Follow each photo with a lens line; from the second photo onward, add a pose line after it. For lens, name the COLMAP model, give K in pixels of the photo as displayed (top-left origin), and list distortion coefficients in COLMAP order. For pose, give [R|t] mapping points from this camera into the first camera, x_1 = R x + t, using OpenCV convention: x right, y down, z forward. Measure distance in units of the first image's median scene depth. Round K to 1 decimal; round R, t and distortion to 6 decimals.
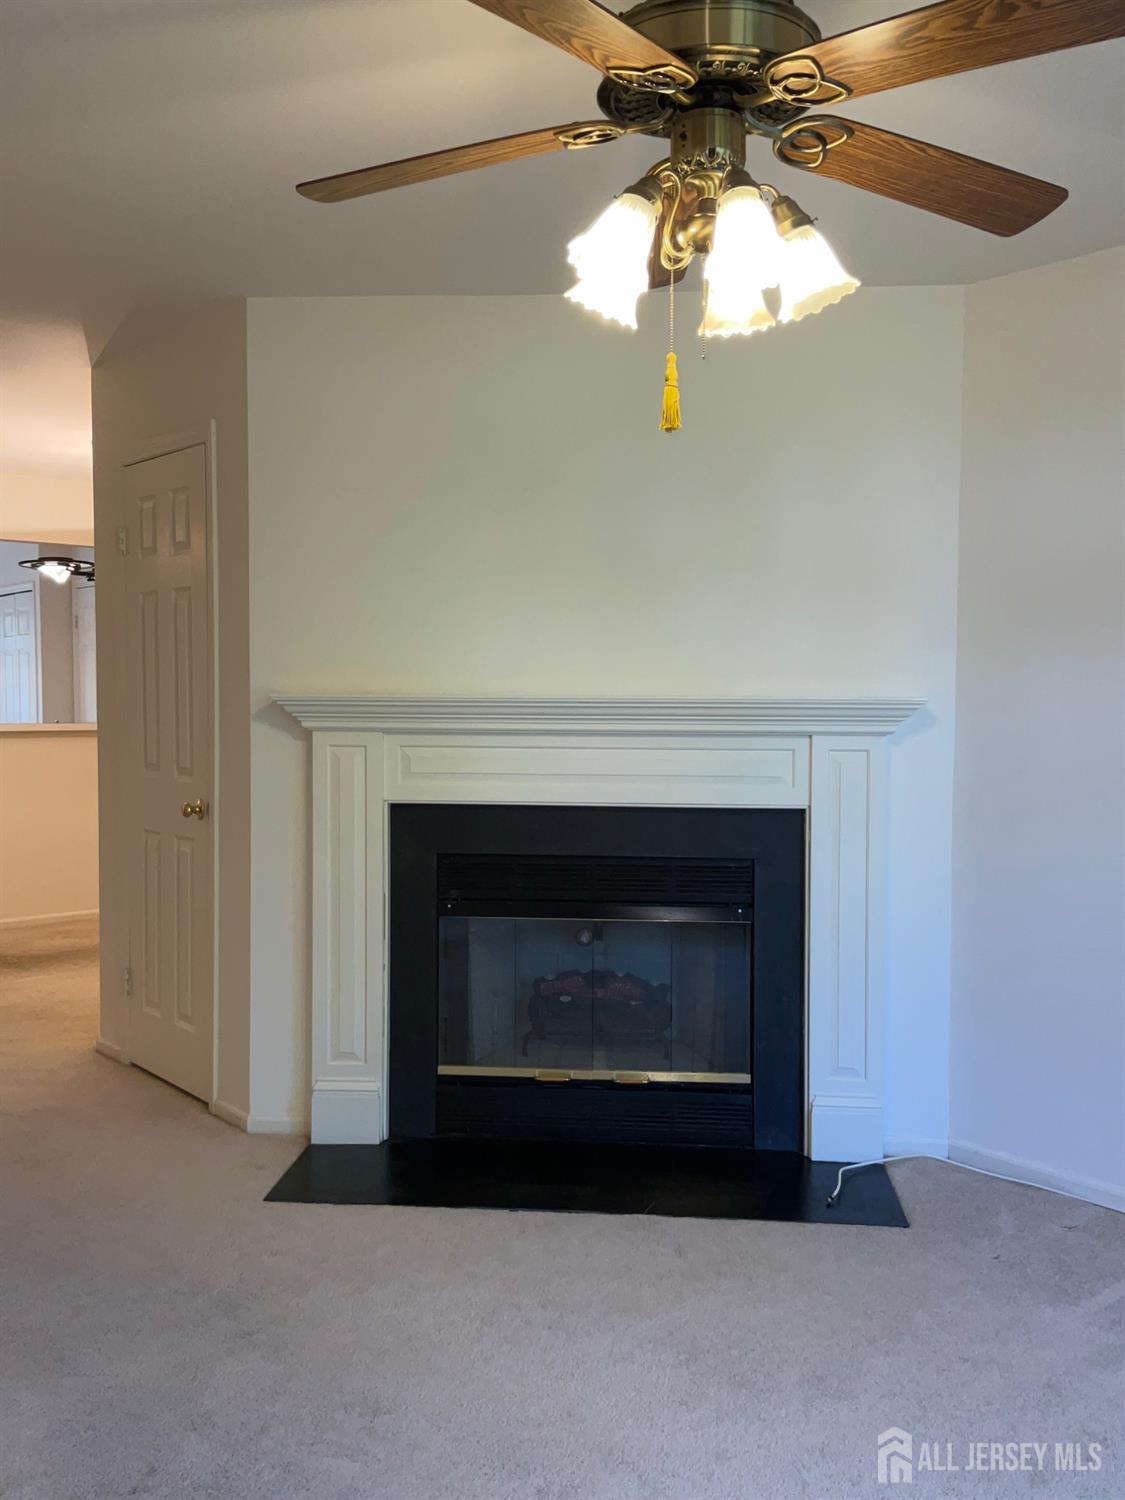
lens RADIAL K [[1340.3, 0, 562.5], [0, 1340.3, 750.0], [0, 0, 1]] dist [0.094794, -0.221696]
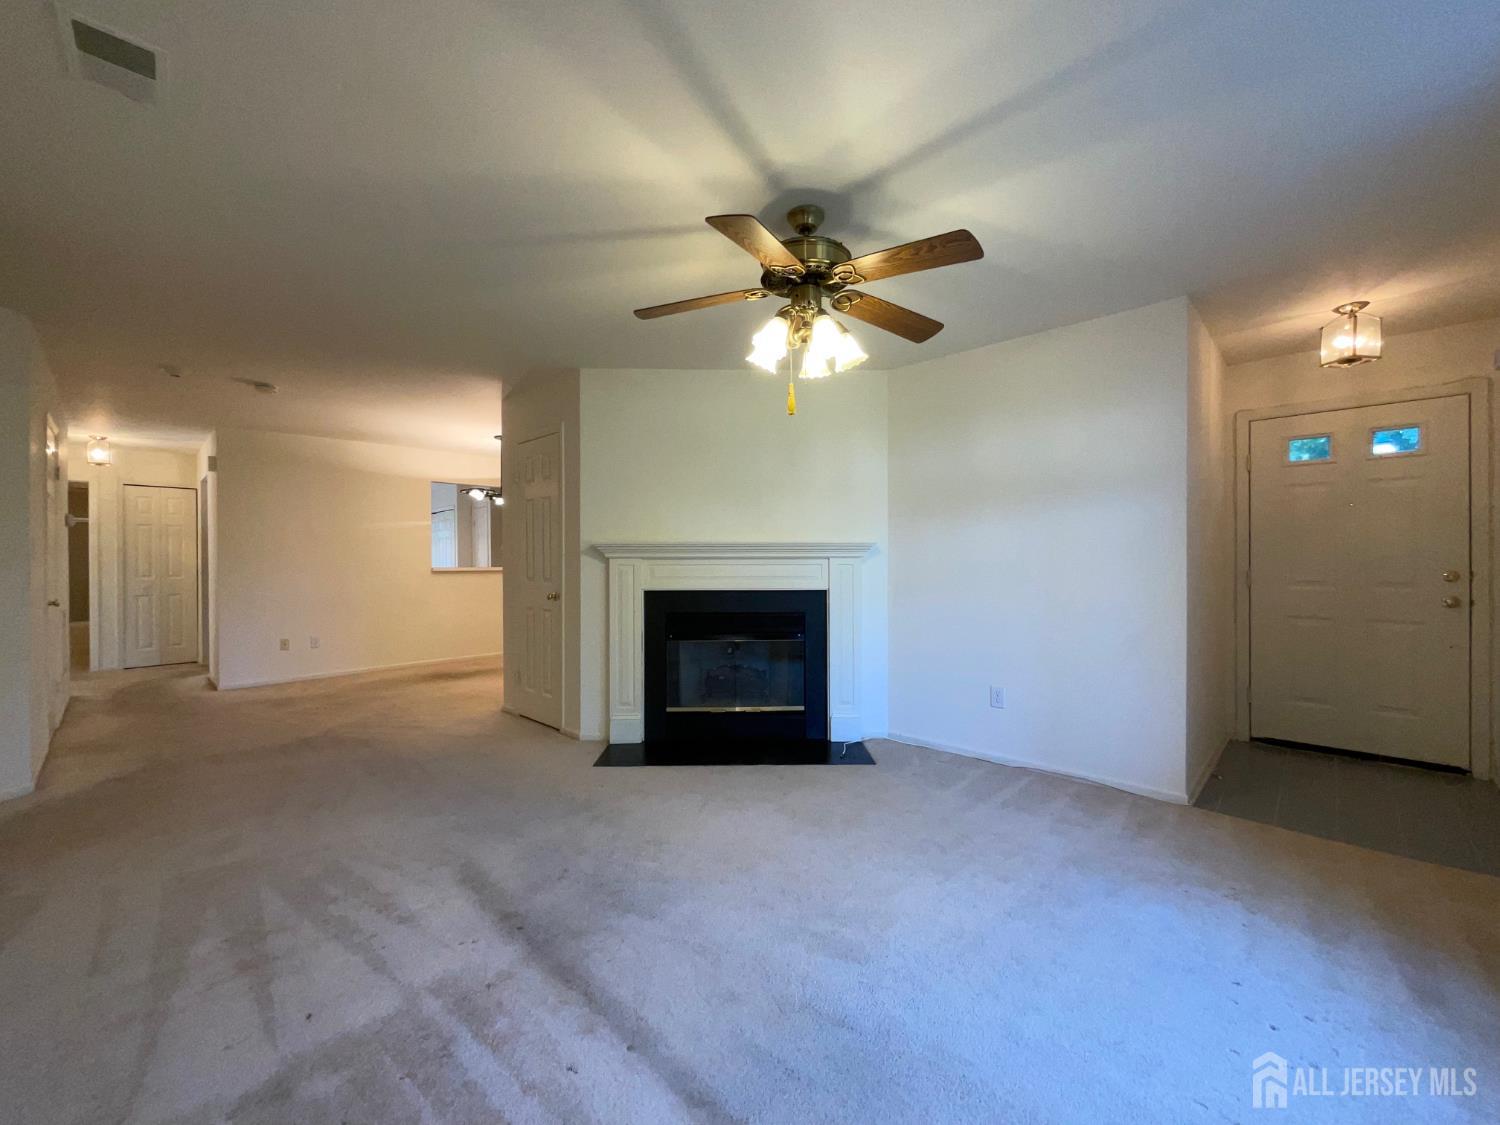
lens RADIAL K [[610.4, 0, 753.7], [0, 610.4, 565.1], [0, 0, 1]] dist [-0.012727, 0.009367]
pose [[0.994366, -0.008250, 0.105682, -0.059899], [0.012195, 0.999250, -0.036739, 0.040700], [-0.105300, 0.037821, 0.993721, -0.038486]]
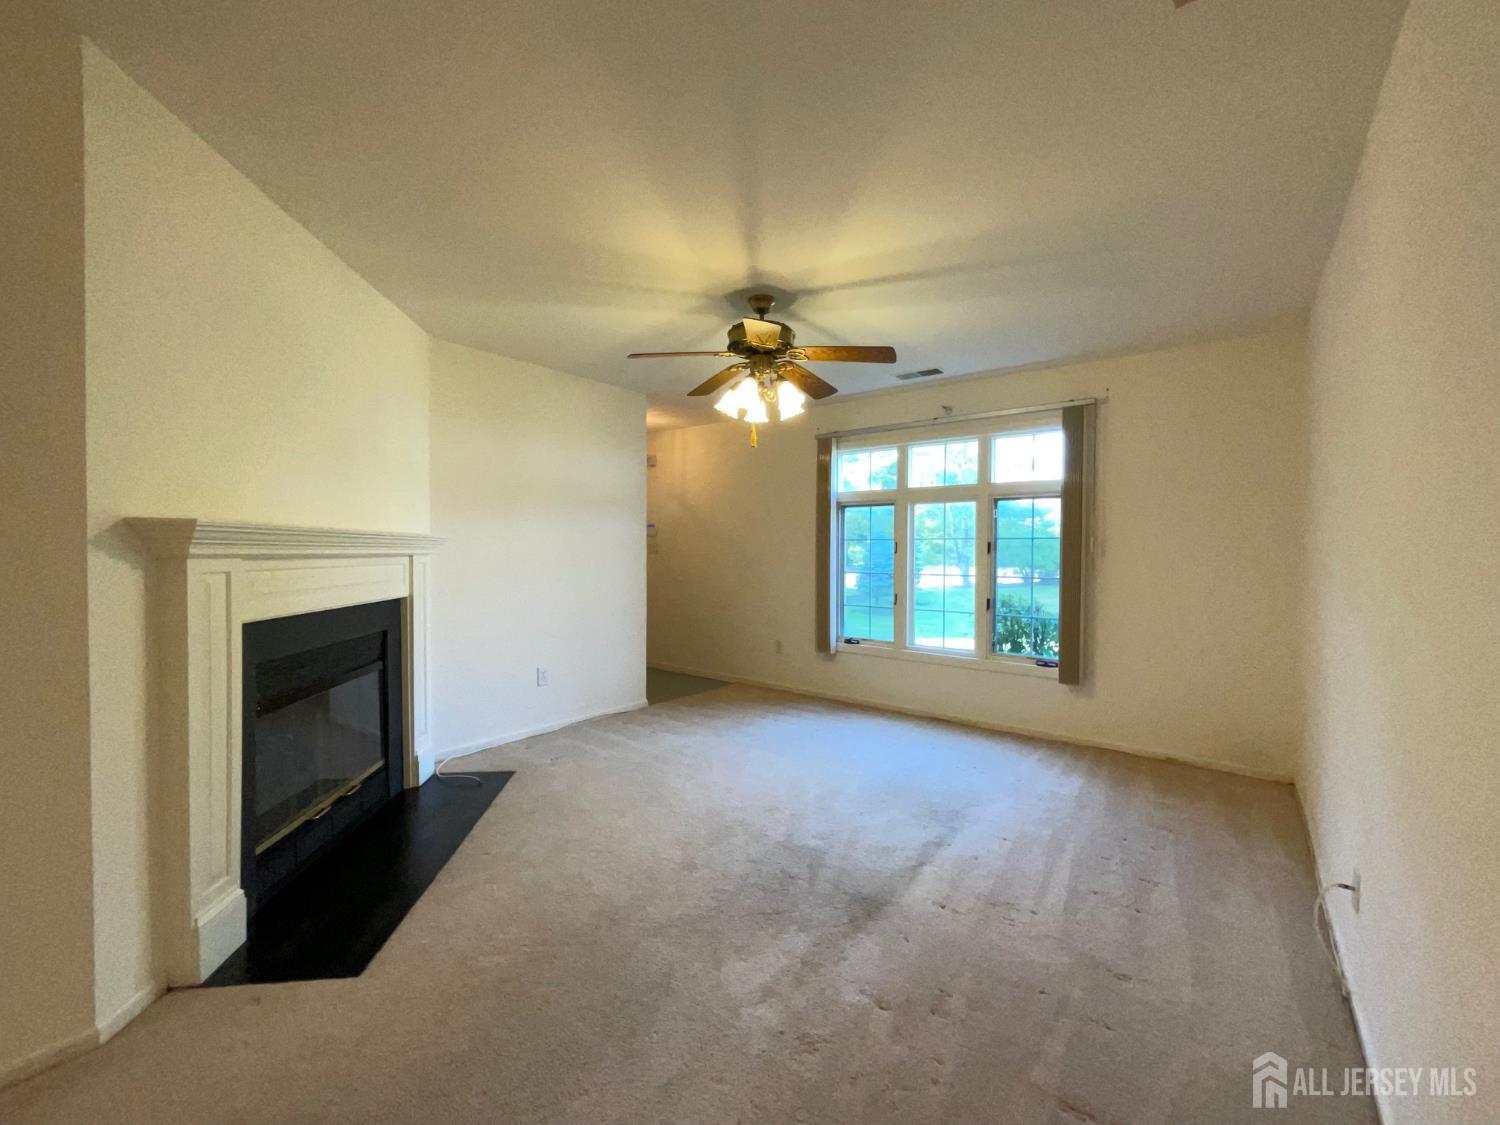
lens RADIAL K [[610.4, 0, 753.7], [0, 610.4, 565.1], [0, 0, 1]] dist [-0.012727, 0.009367]
pose [[-0.203083, -0.026315, 0.978808, -0.764686], [0.038481, 0.998652, 0.034832, -0.010044], [-0.978405, 0.044739, -0.201797, 0.761388]]
